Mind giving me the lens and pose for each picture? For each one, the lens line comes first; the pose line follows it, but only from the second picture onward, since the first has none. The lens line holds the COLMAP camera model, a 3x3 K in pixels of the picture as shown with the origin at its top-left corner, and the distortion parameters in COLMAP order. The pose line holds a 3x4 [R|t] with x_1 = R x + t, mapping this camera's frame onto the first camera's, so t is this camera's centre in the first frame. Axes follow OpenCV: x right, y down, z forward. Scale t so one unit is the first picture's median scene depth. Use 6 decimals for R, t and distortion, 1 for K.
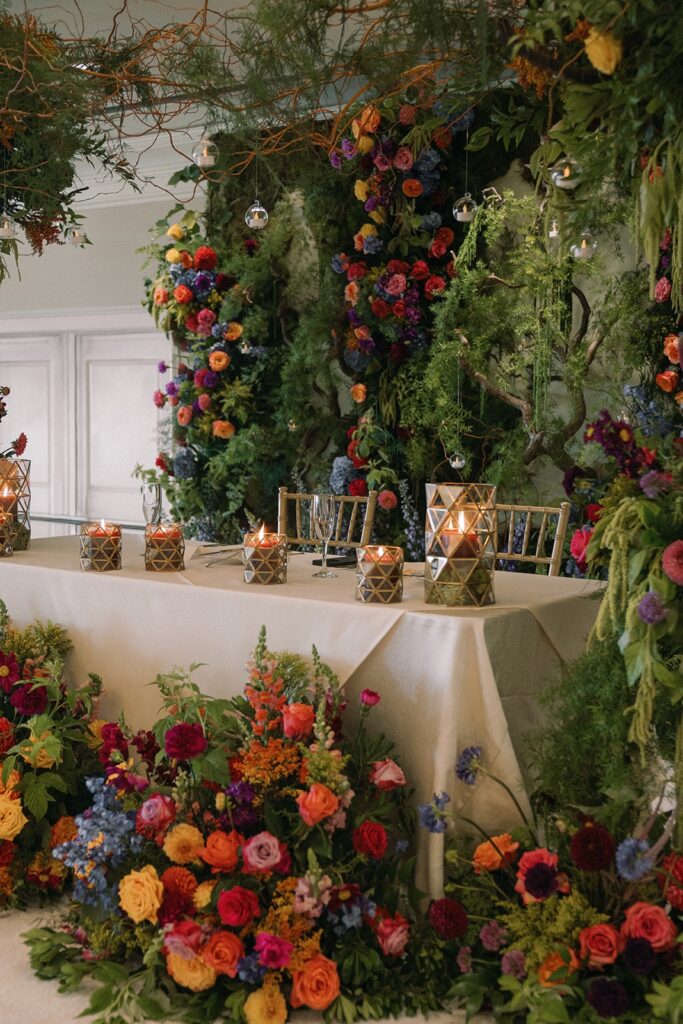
lens RADIAL K [[989.9, 0, 341.5], [0, 989.9, 512.0], [0, 0, 1]] dist [0.002888, -0.002134]
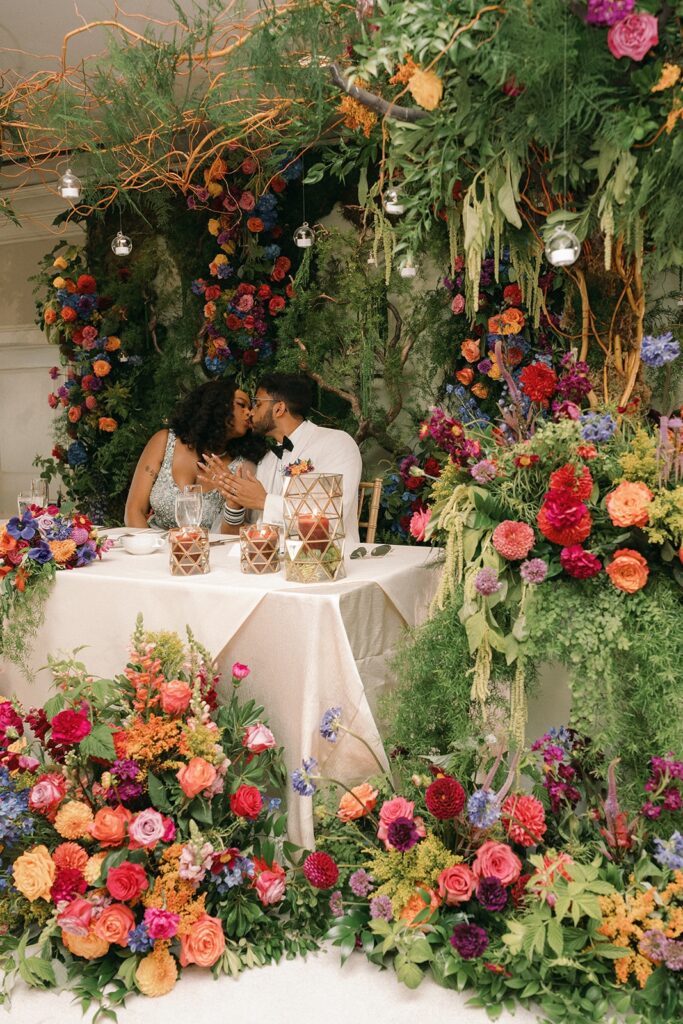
lens RADIAL K [[993.5, 0, 341.5], [0, 993.5, 512.0], [0, 0, 1]] dist [-0.018556, -0.010734]
pose [[0.989699, -0.043326, 0.136450, -0.003304], [0.045193, 0.998922, -0.010613, 0.025027], [-0.135843, 0.016670, 0.990590, -0.122182]]
